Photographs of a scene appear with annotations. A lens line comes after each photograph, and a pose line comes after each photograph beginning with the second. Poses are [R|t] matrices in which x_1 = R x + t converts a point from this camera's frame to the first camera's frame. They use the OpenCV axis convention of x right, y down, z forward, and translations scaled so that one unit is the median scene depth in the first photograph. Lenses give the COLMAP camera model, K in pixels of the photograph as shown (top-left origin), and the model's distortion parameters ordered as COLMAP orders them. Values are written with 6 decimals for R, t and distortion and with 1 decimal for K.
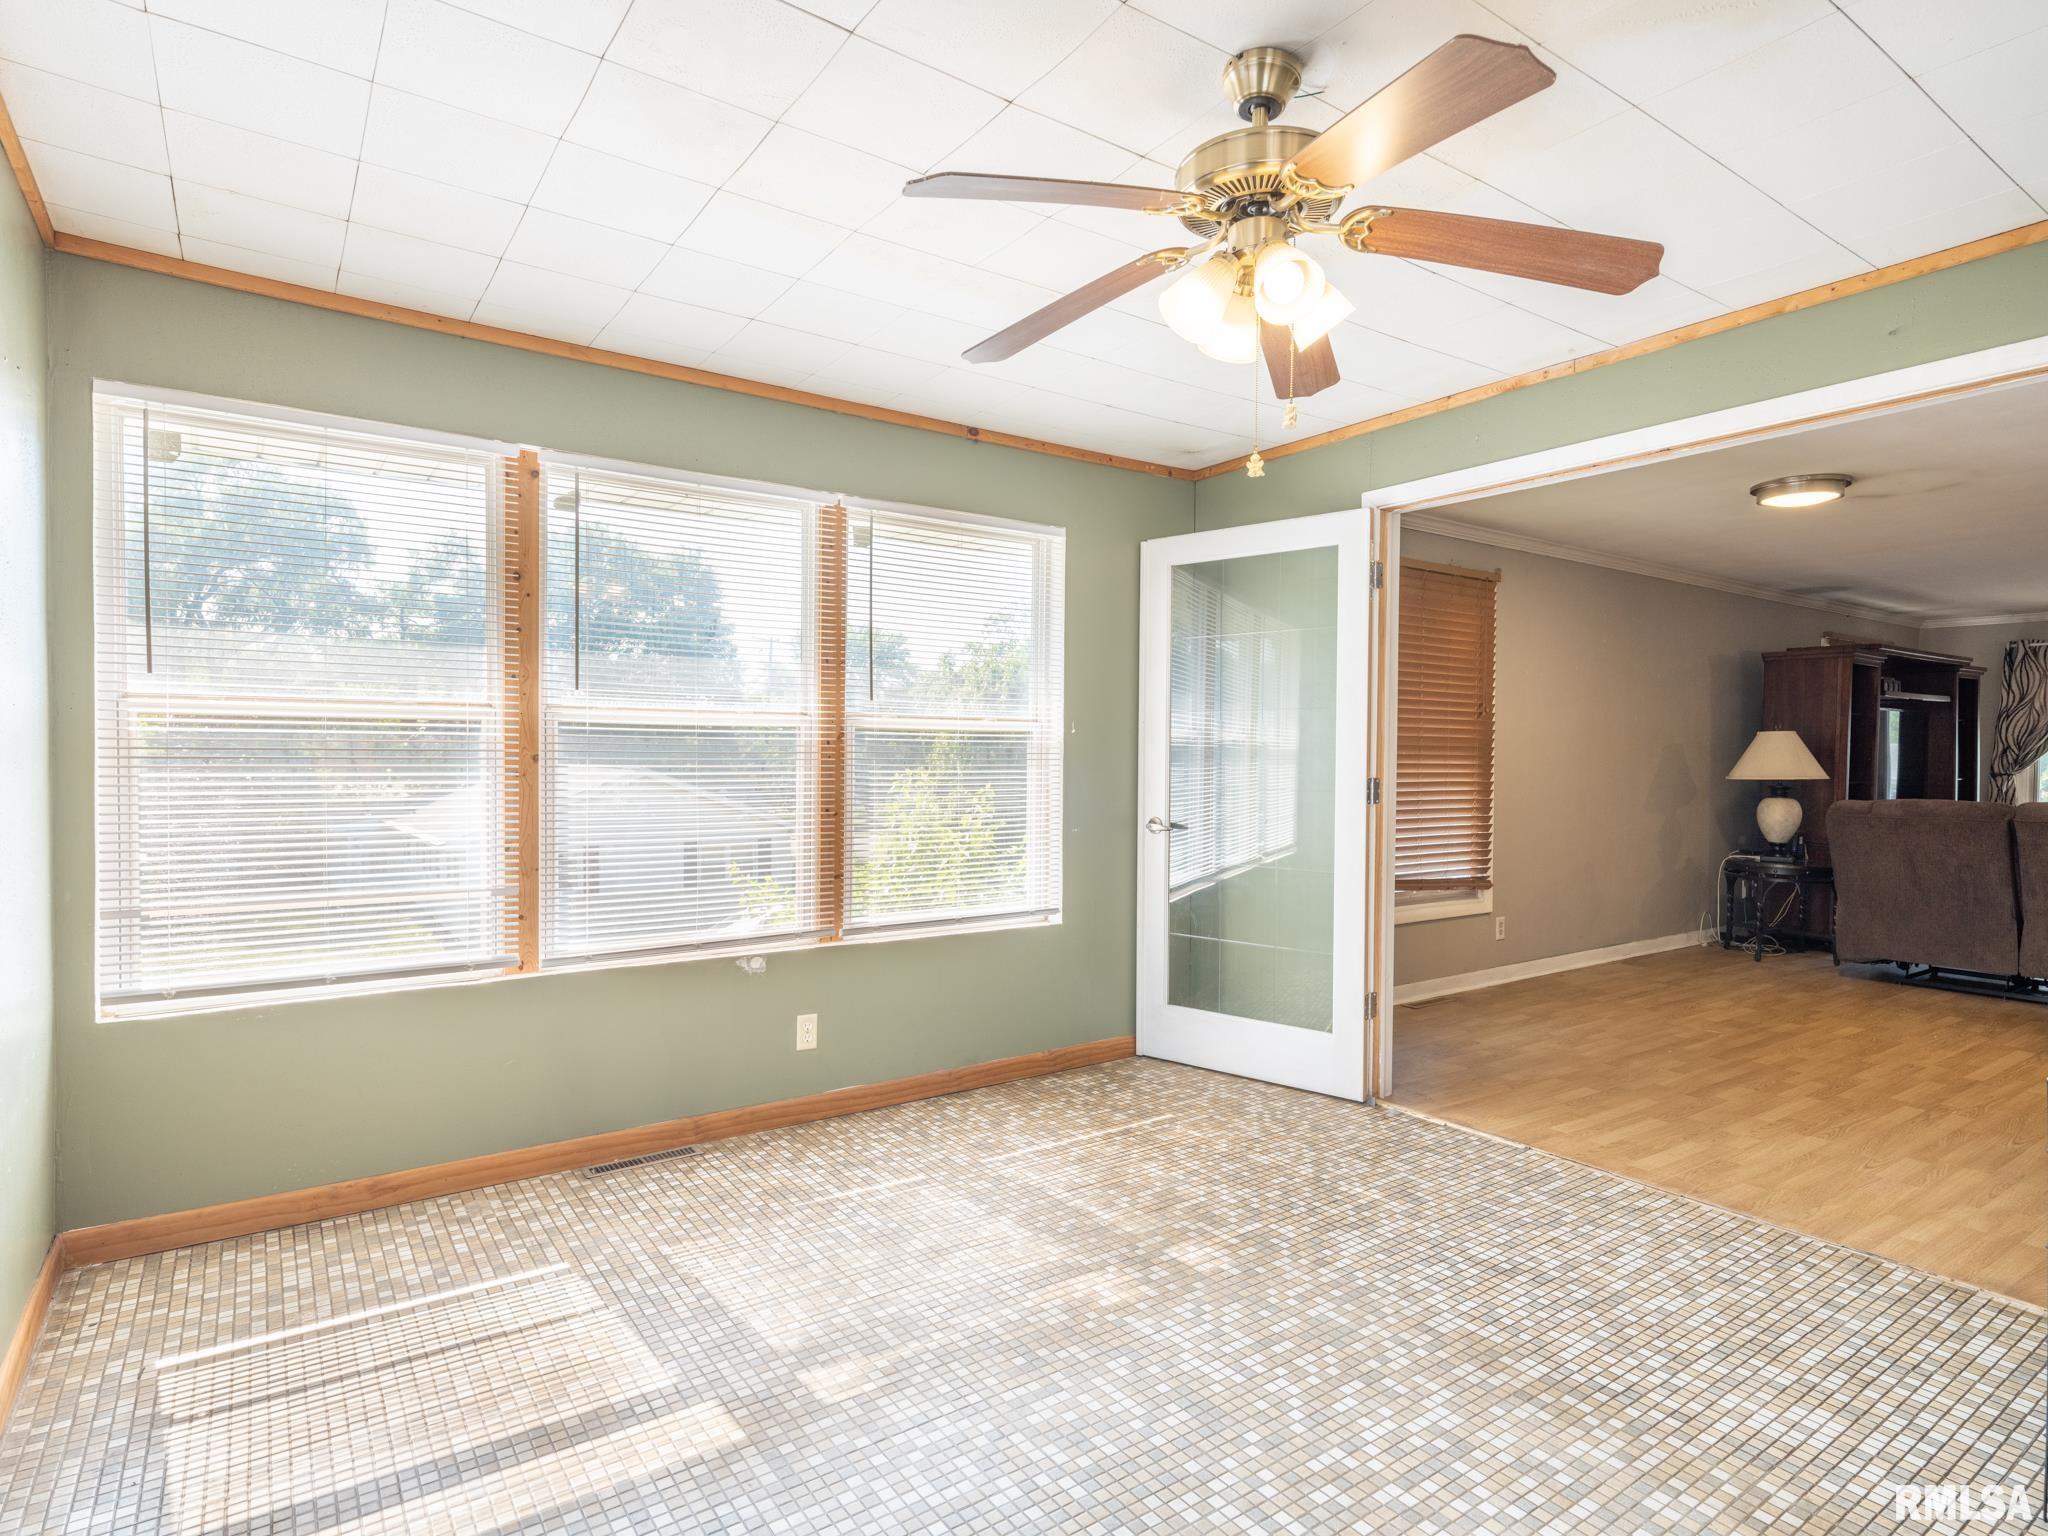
lens RADIAL K [[1112.8, 0, 1022.3], [0, 1112.8, 769.5], [0, 0, 1]] dist [0.002965, -0.001609]
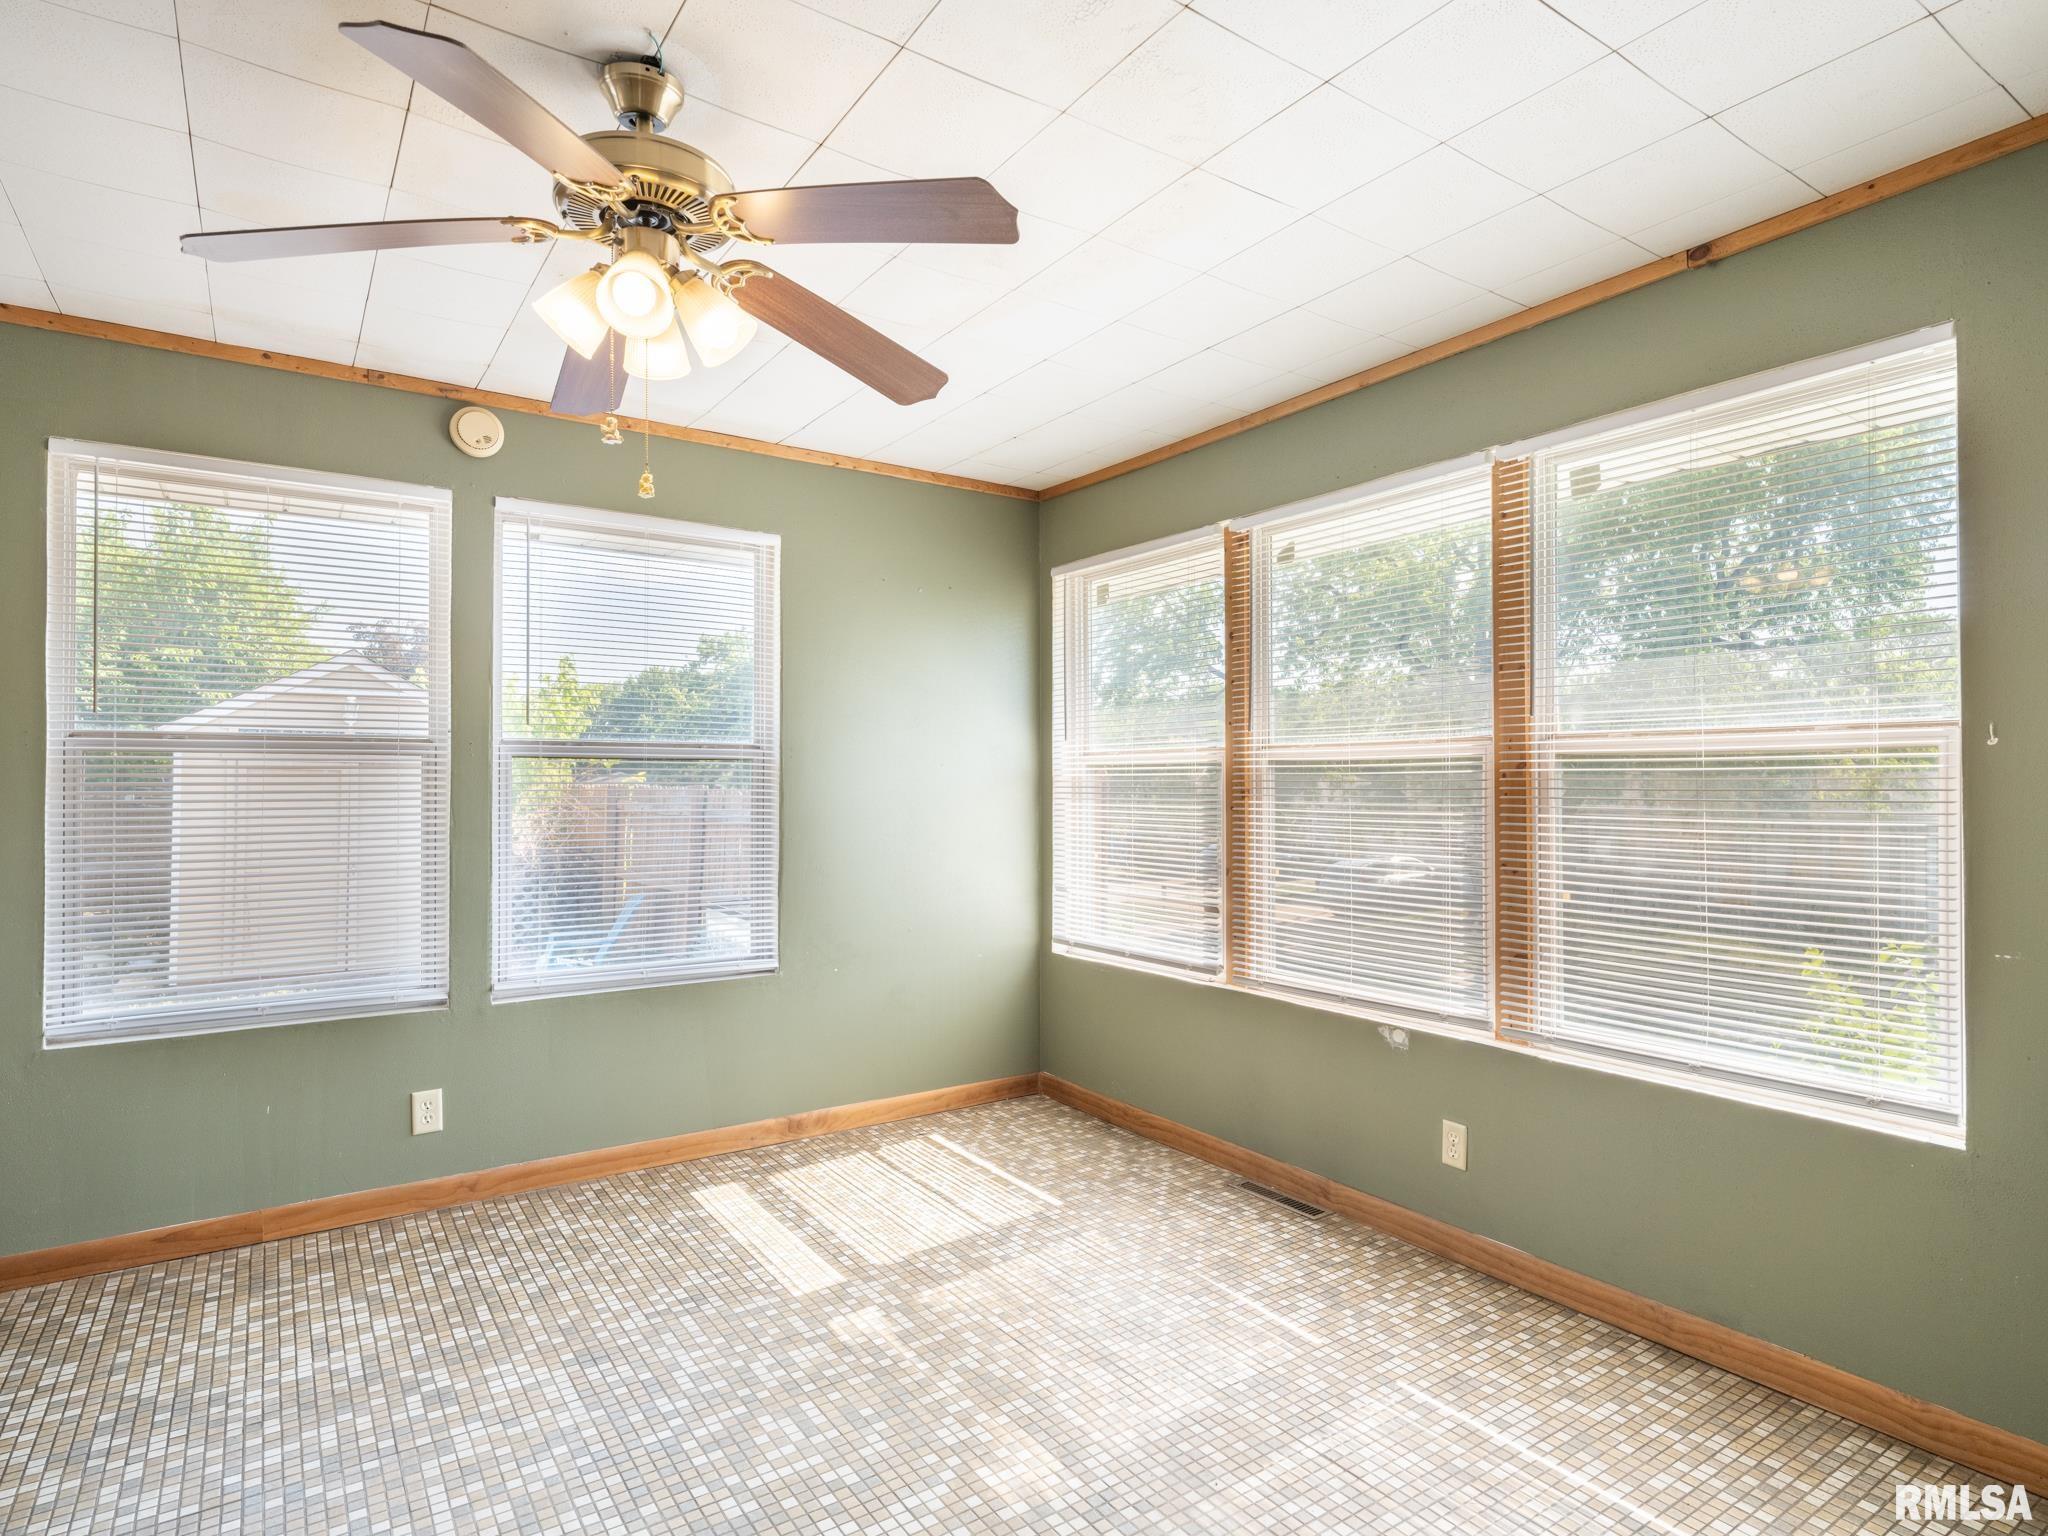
lens RADIAL K [[1112.8, 0, 1019.7], [0, 1112.8, 770.0], [0, 0, 1]] dist [0.002965, -0.001609]
pose [[-0.018087, -0.020216, -0.999632, 0.720247], [-0.017585, 0.999647, -0.019898, -0.008784], [0.999682, 0.017218, -0.018436, 0.840197]]
